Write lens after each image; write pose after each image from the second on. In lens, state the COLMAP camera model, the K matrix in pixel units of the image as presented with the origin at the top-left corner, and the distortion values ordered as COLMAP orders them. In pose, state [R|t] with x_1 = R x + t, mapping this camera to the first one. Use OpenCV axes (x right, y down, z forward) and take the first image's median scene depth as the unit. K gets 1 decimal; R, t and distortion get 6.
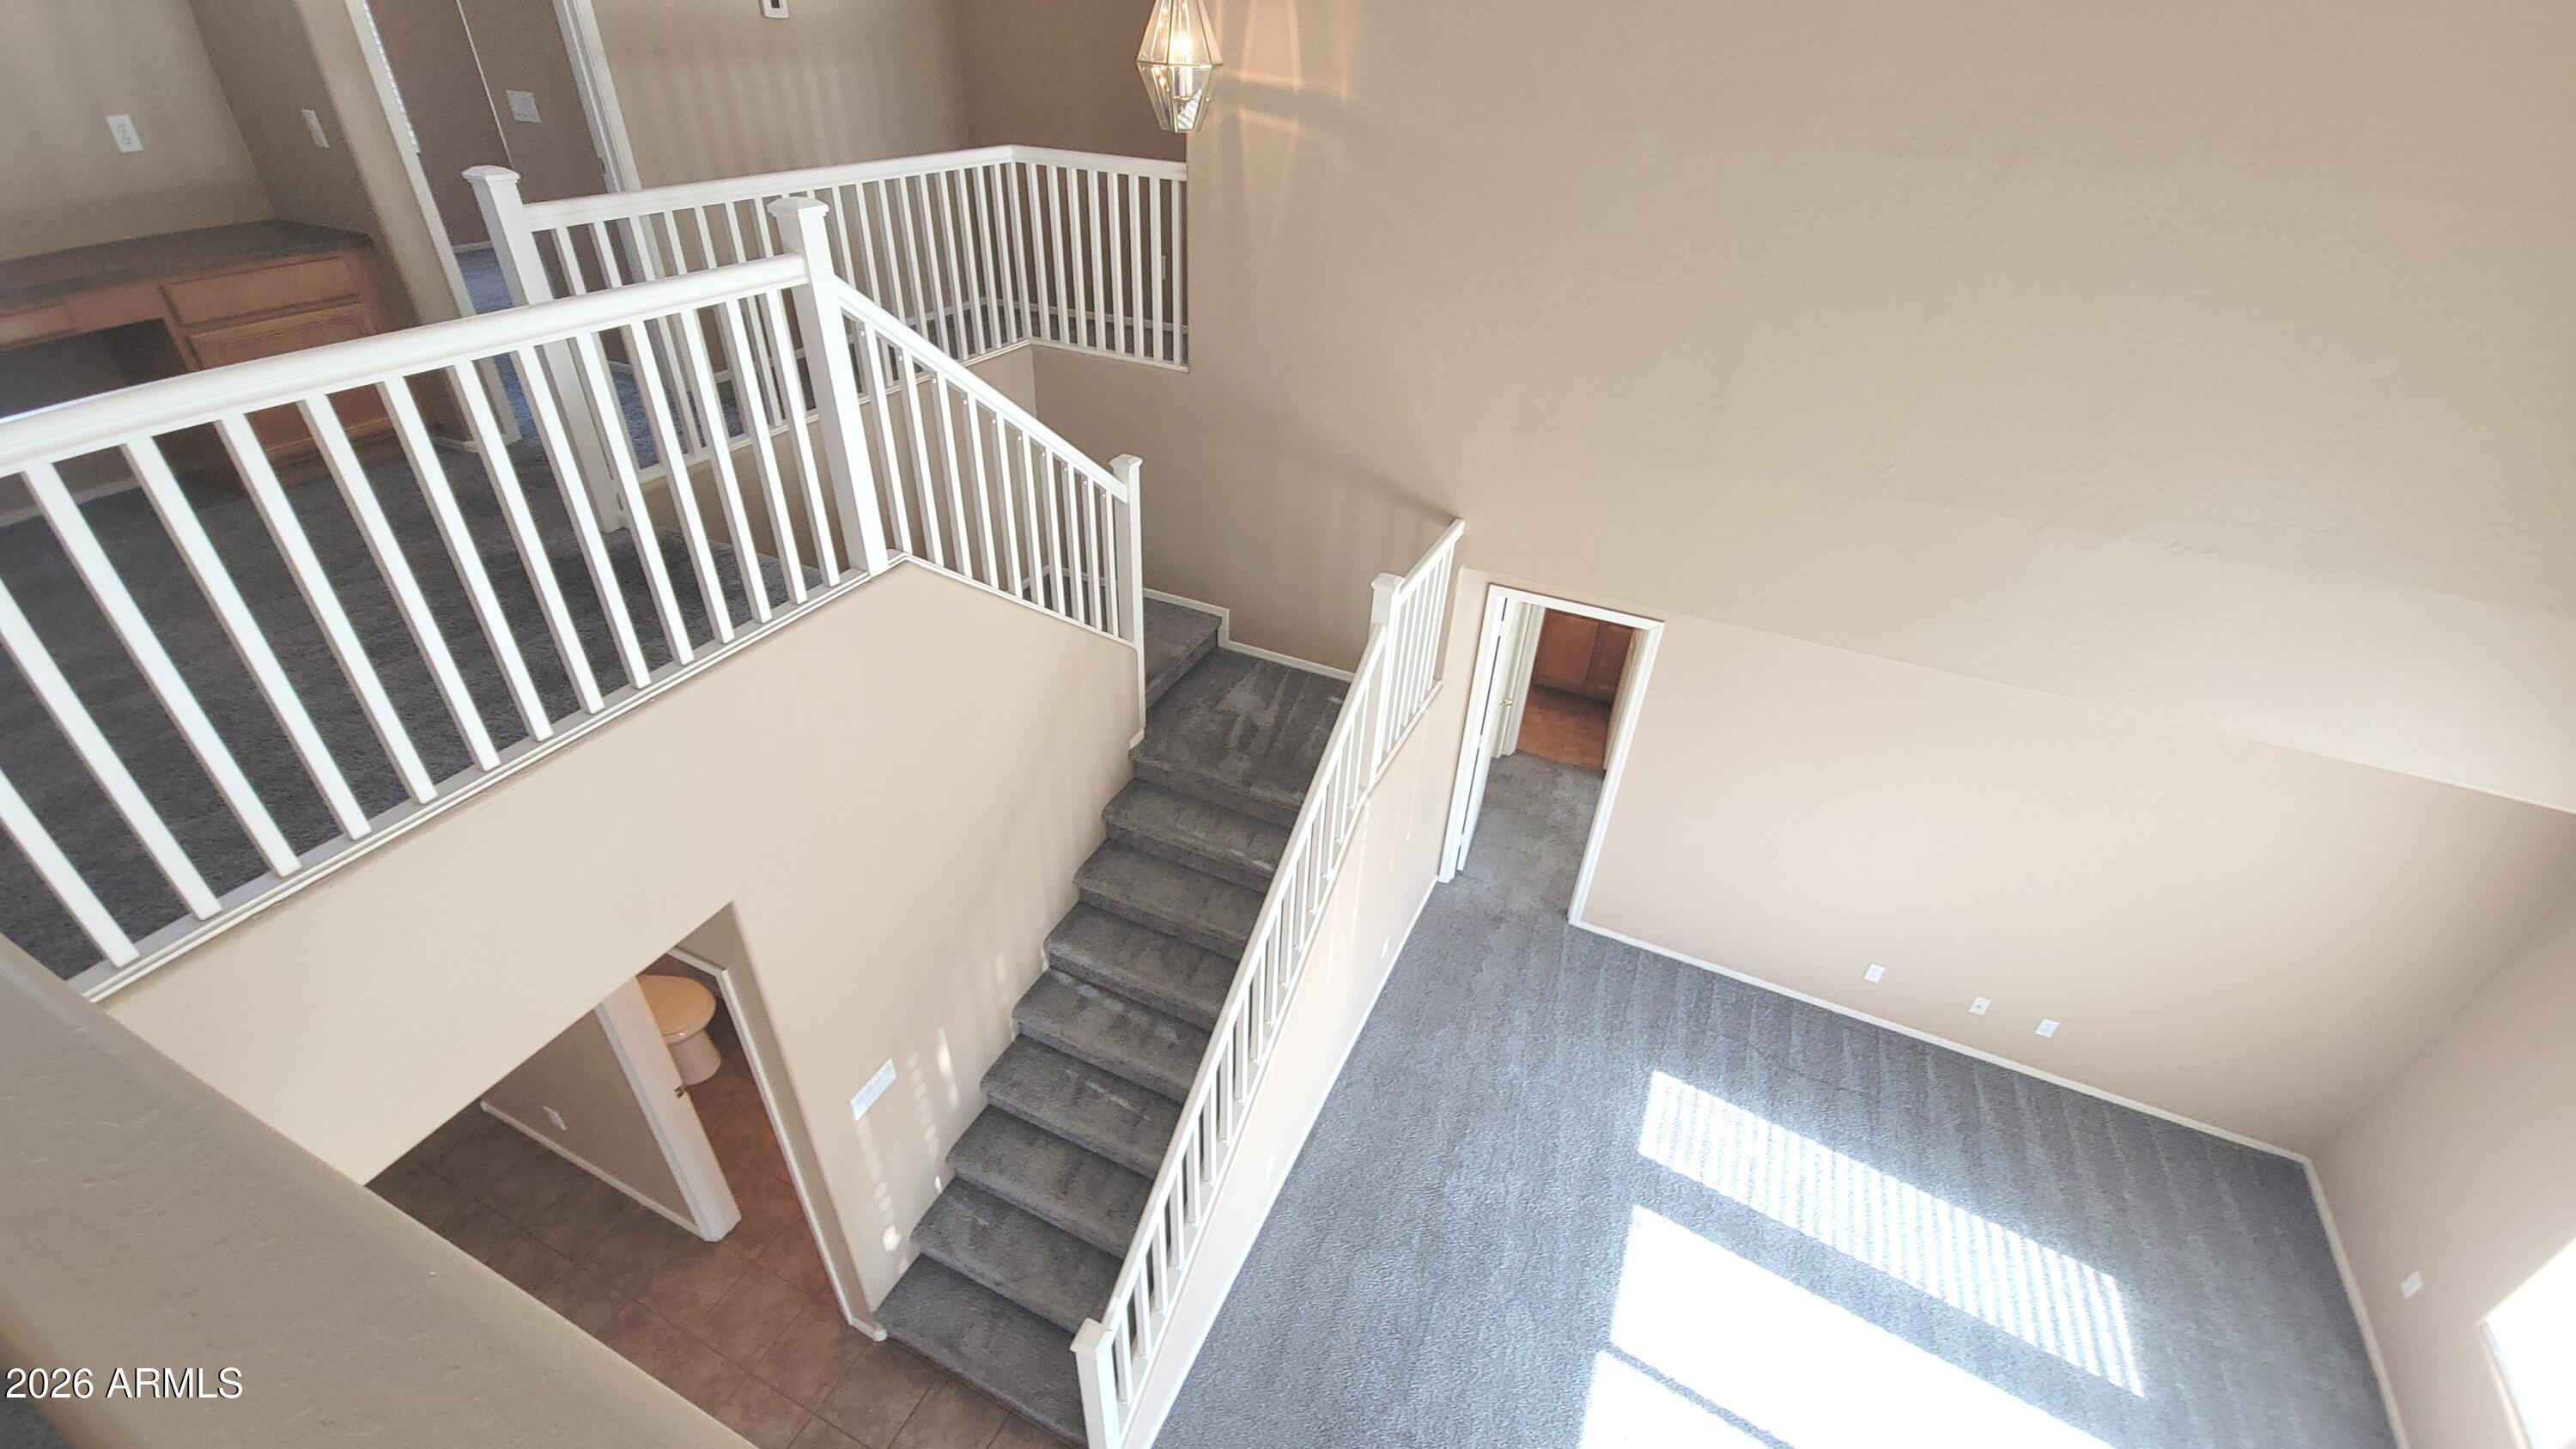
lens RADIAL K [[1032.2, 0, 1281.8], [0, 1032.2, 723.6], [0, 0, 1]] dist [0.000076, -0.000359]
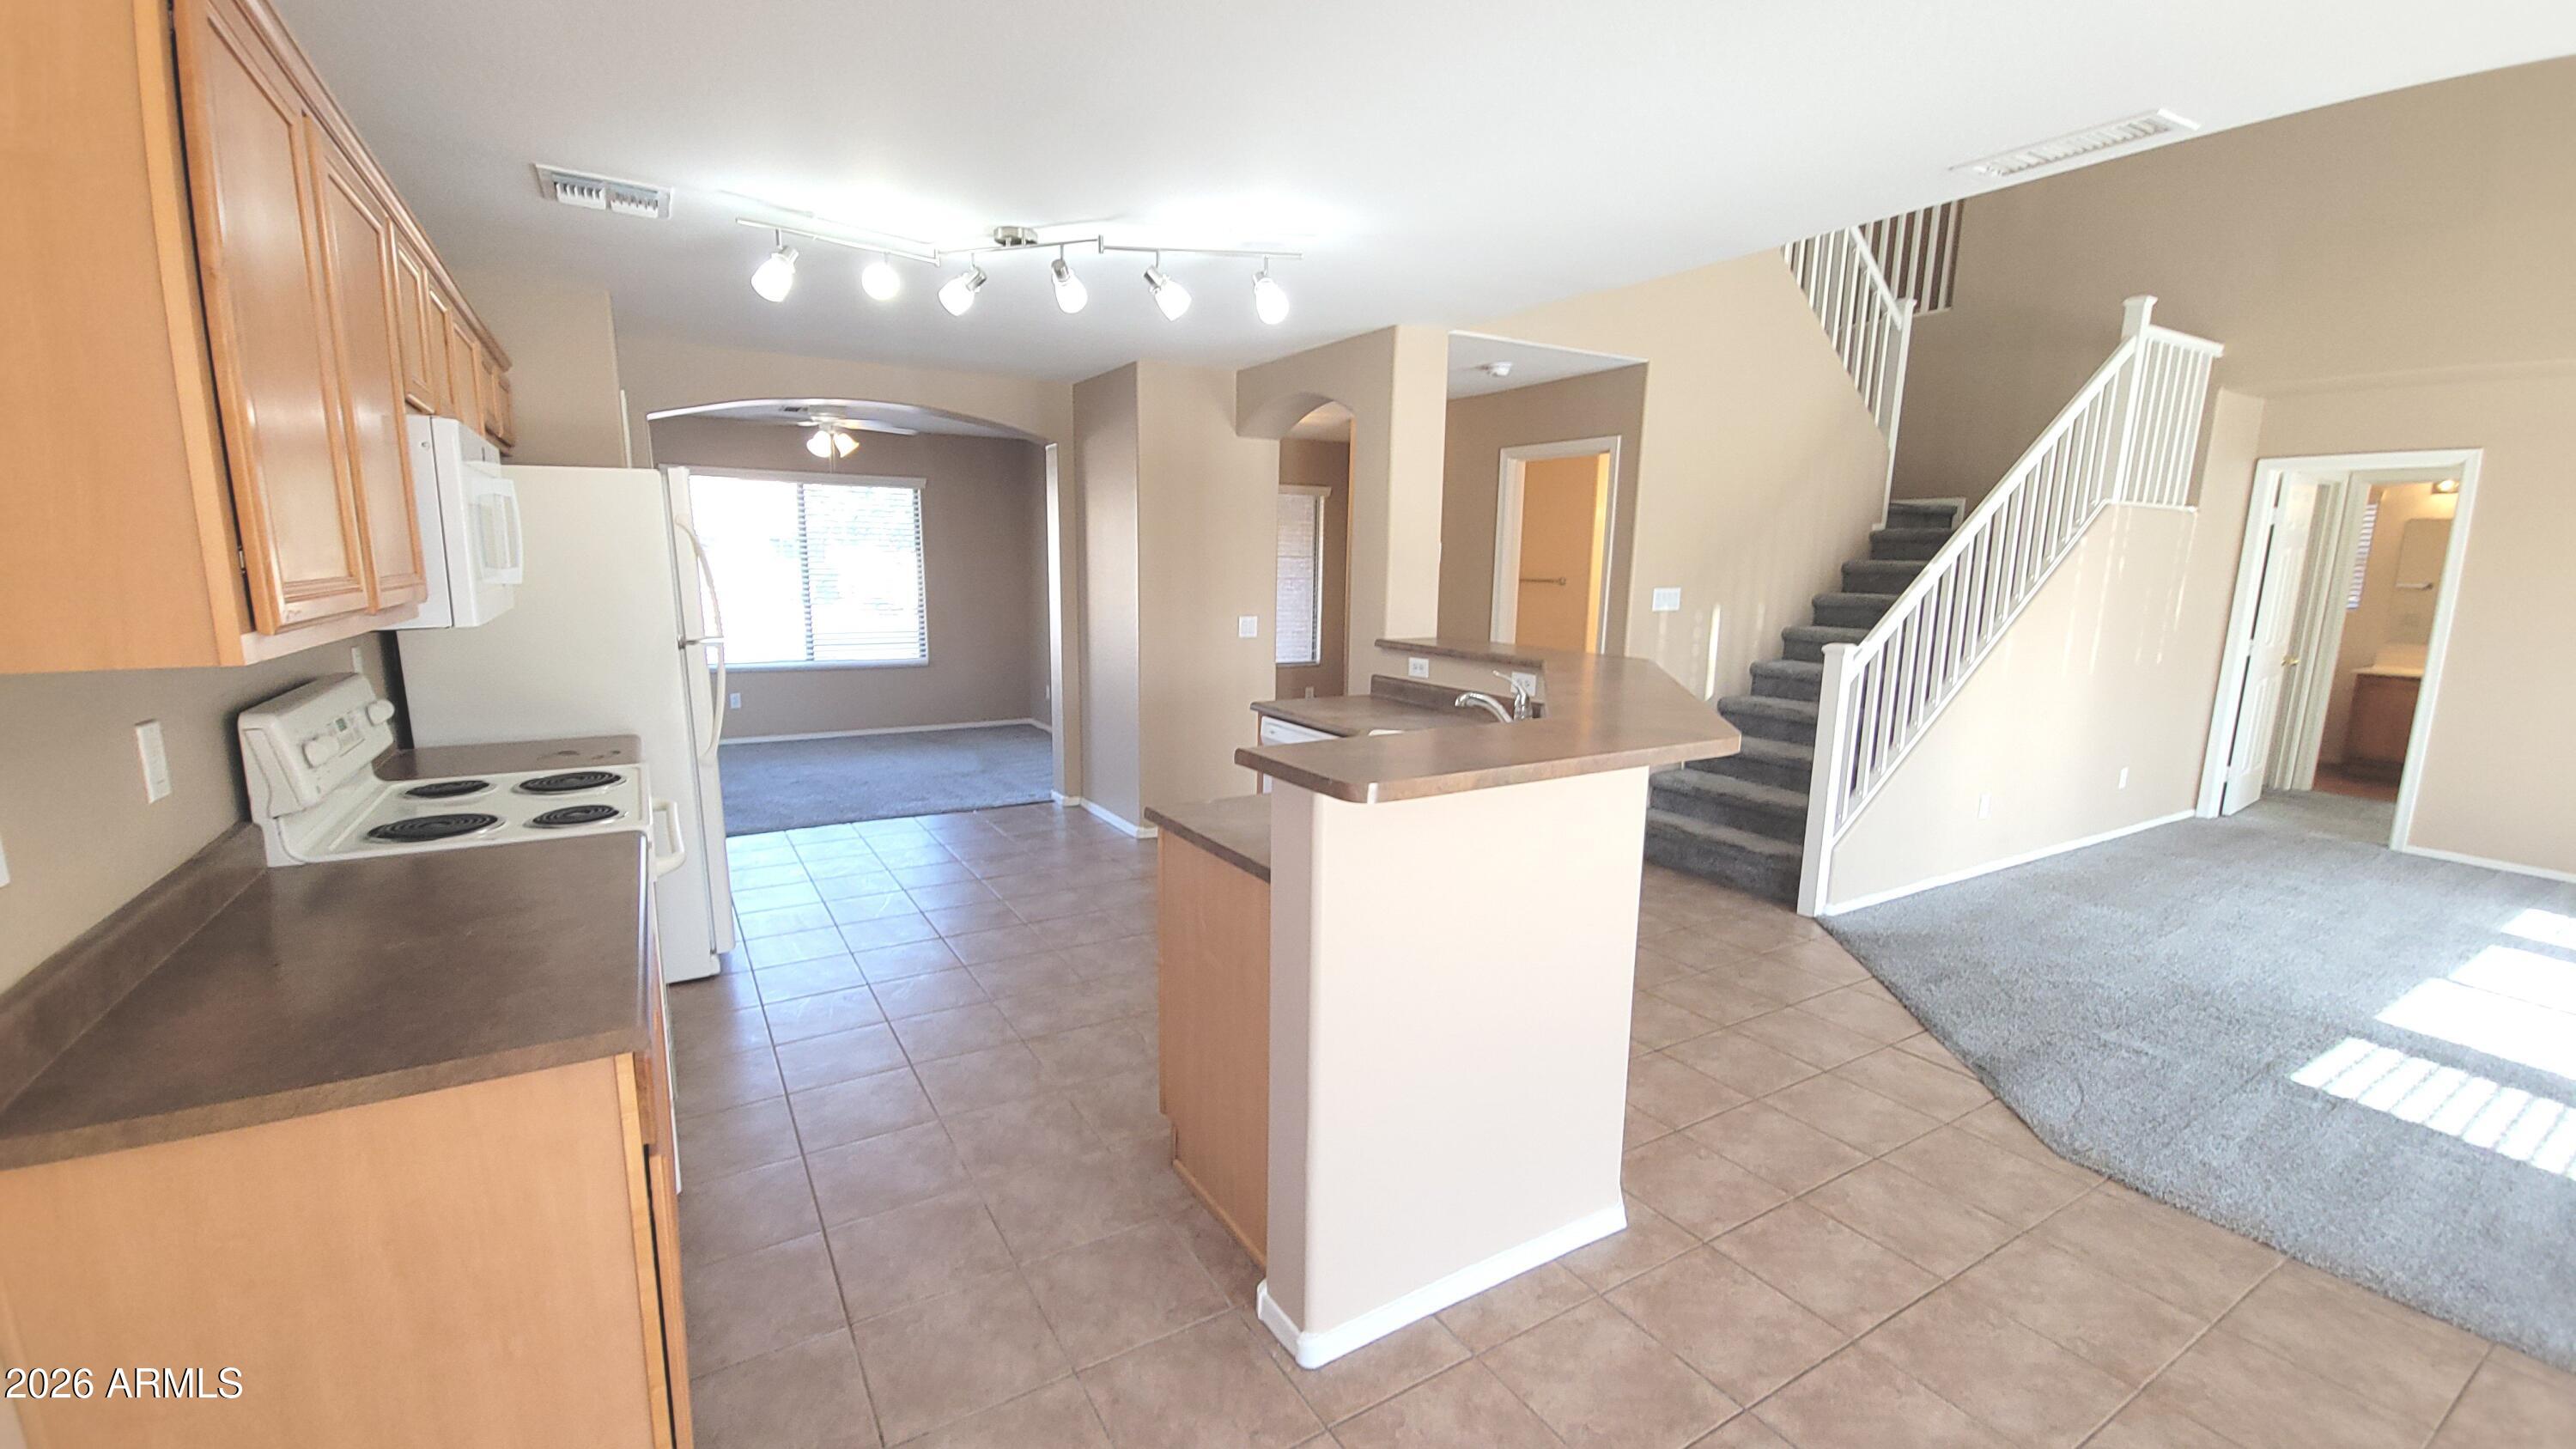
lens RADIAL K [[1032.2, 0, 1275.6], [0, 1032.2, 736.4], [0, 0, 1]] dist [0.000076, -0.000359]
pose [[0.823009, 0.076321, -0.562877, -0.016083], [-0.312373, 0.888451, -0.336269, 0.917659], [0.474425, 0.452580, 0.755045, -0.191158]]
